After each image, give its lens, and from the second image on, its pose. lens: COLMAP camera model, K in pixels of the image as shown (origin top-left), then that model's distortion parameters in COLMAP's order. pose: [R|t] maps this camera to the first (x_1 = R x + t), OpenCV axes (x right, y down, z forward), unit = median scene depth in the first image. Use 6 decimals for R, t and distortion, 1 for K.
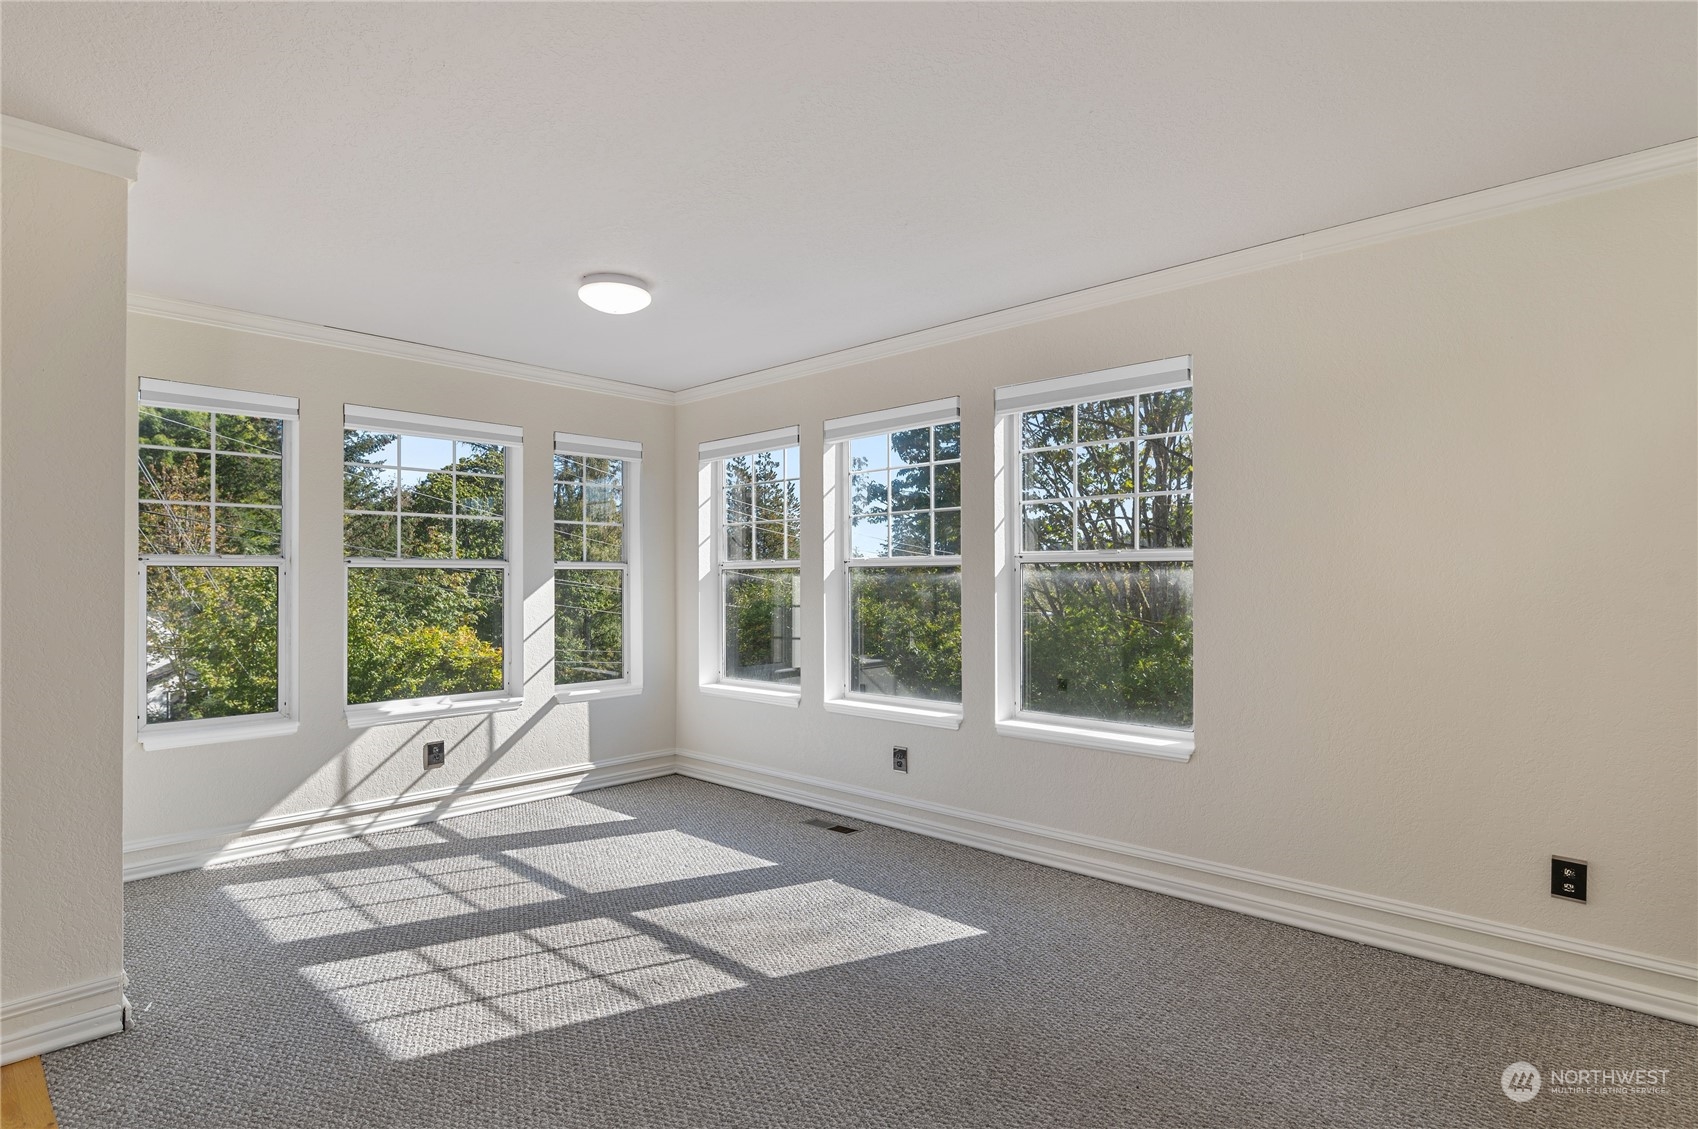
lens RADIAL K [[856.1, 0, 836.3], [0, 856.1, 557.4], [0, 0, 1]] dist [0.011277, 0.001236]
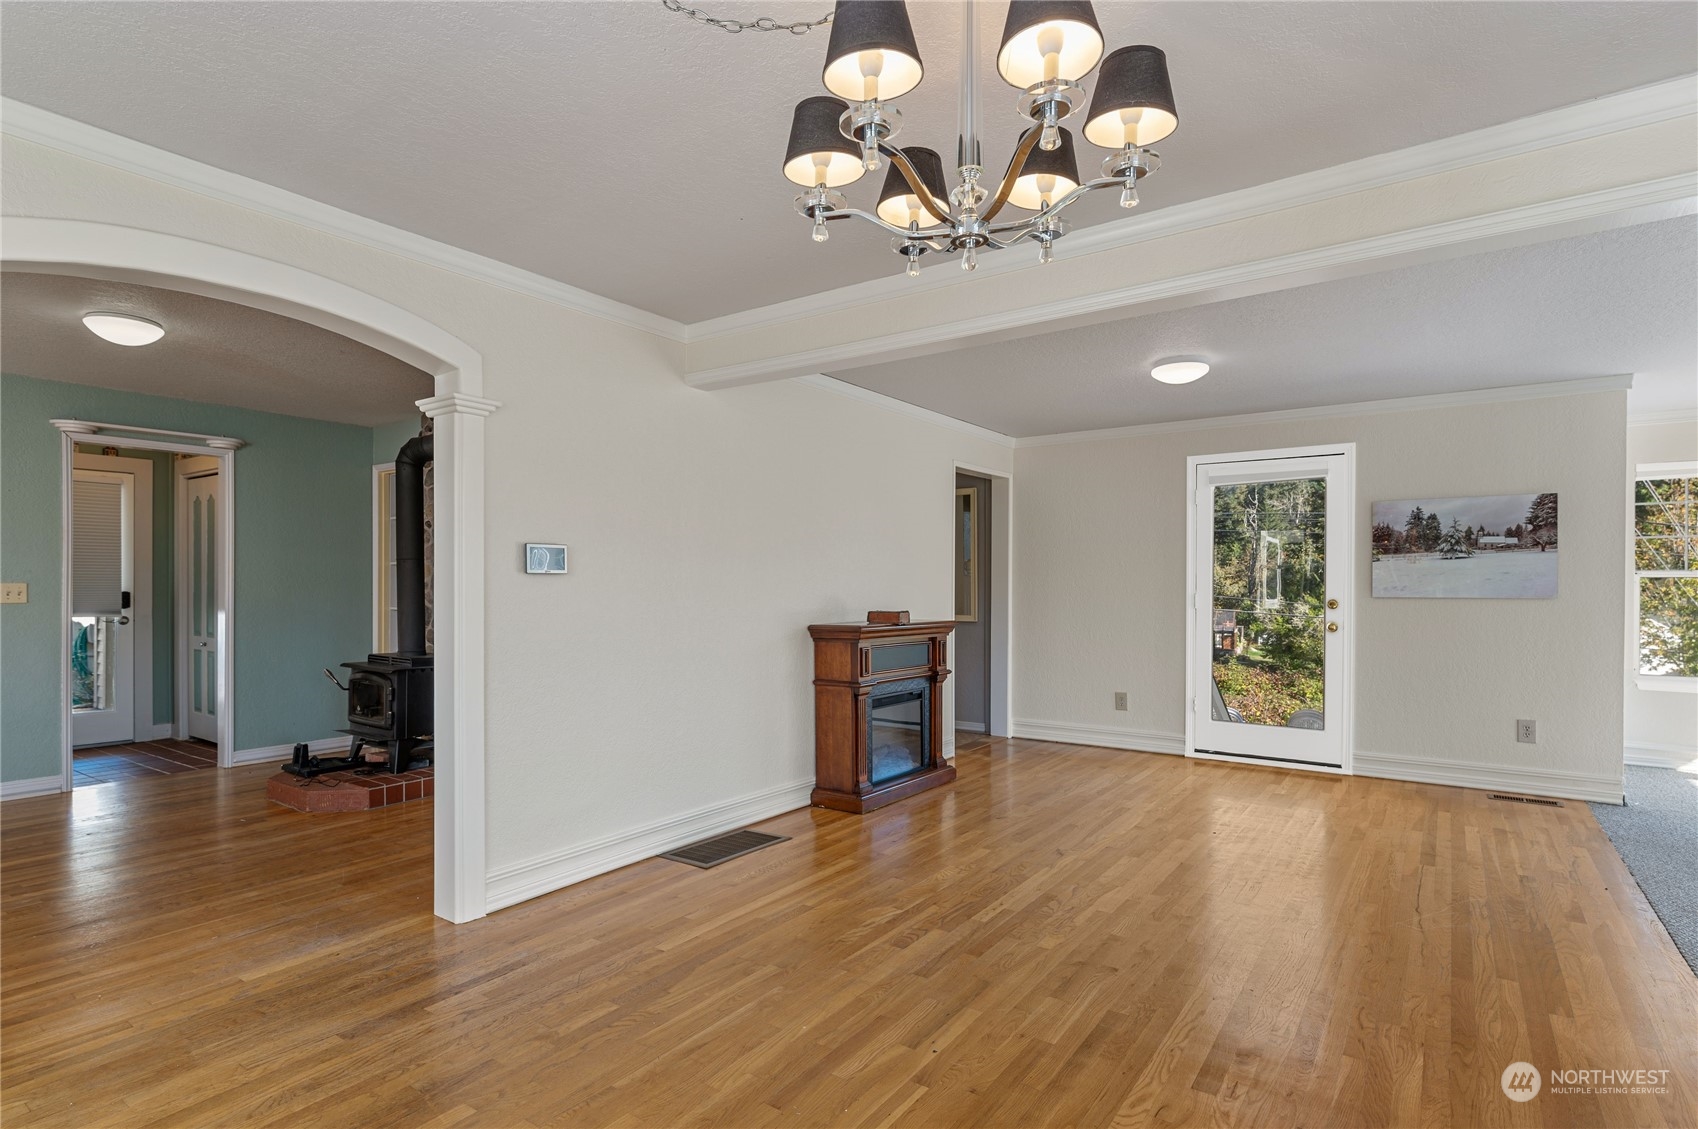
lens RADIAL K [[856.1, 0, 884.3], [0, 856.1, 594.5], [0, 0, 1]] dist [0.011277, 0.001236]
pose [[0.168559, 0.012653, -0.985610, 0.547687], [0.024560, 0.999553, 0.017032, -0.020904], [0.985386, -0.027077, 0.168173, -0.657069]]
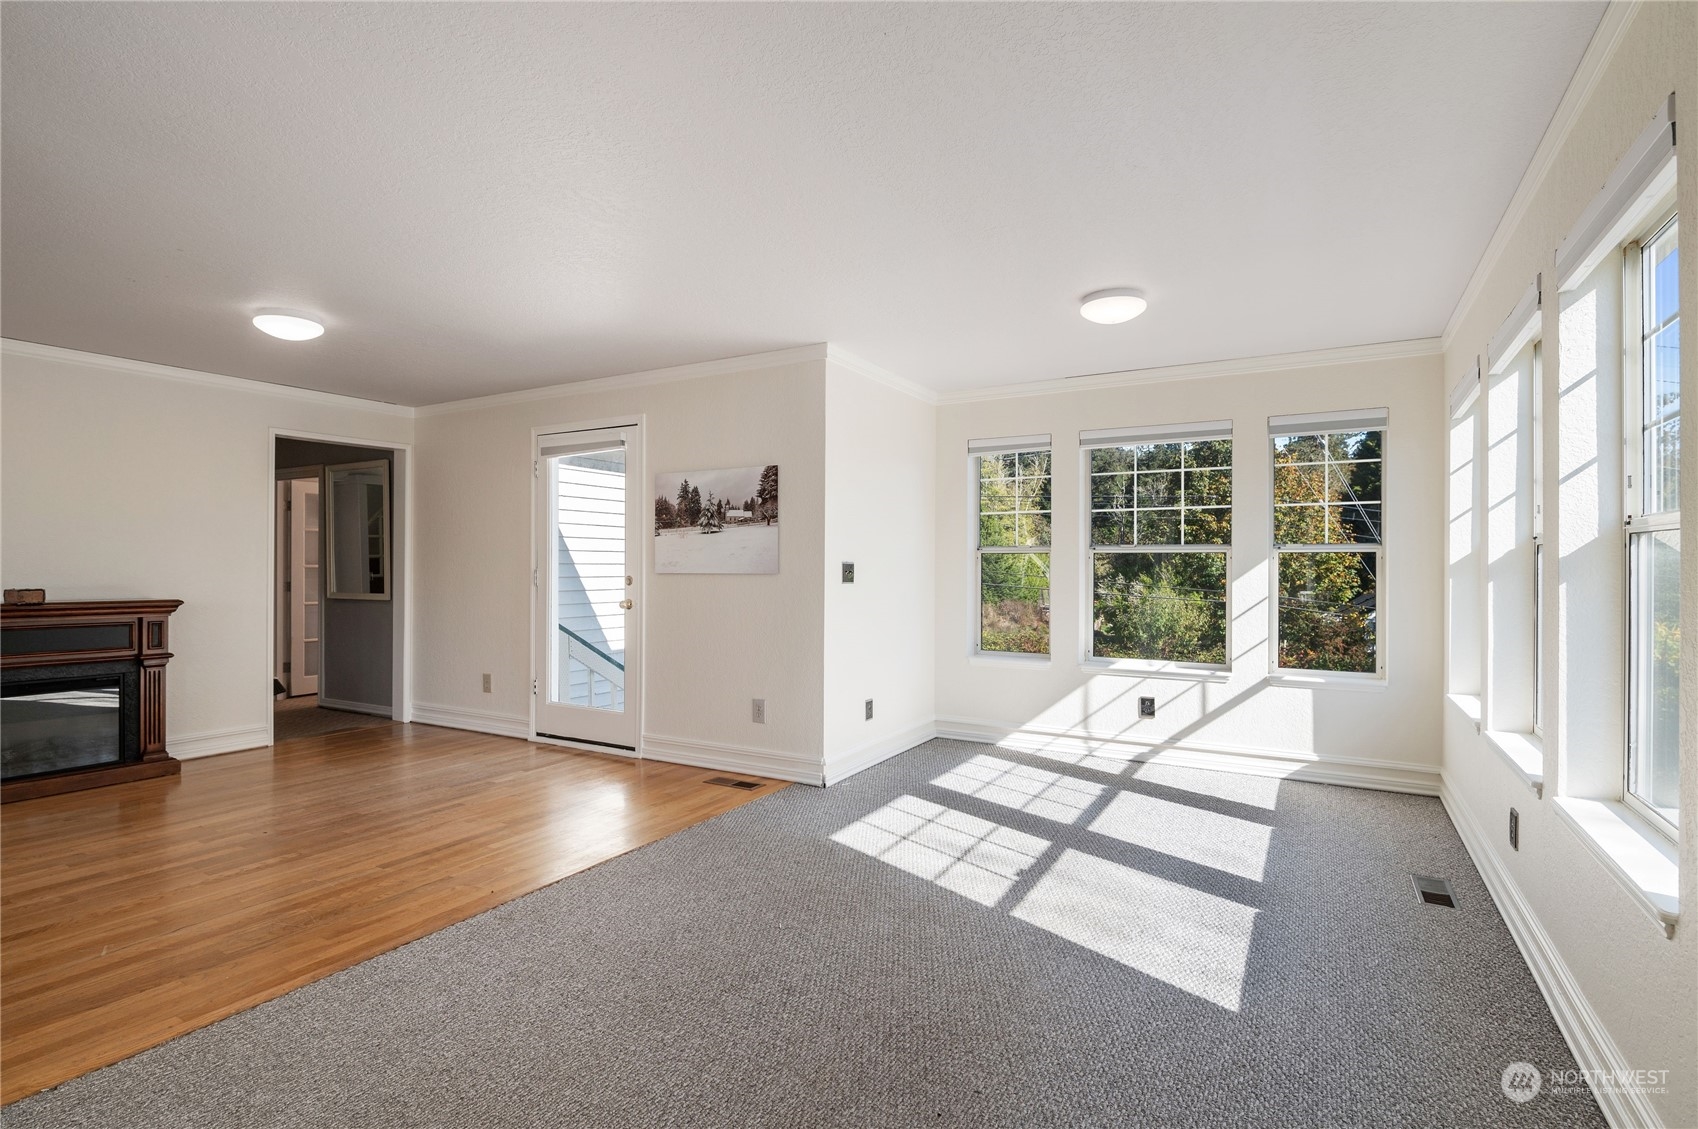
lens RADIAL K [[817.0, 0, 861.9], [0, 817.0, 570.6], [0, 0, 1]] dist [0.009605, -0.000167]
pose [[0.236267, 0.007112, -0.971662, 0.627059], [0.024609, 0.999609, 0.013300, 0.014375], [0.971377, -0.027054, 0.236000, 0.390740]]
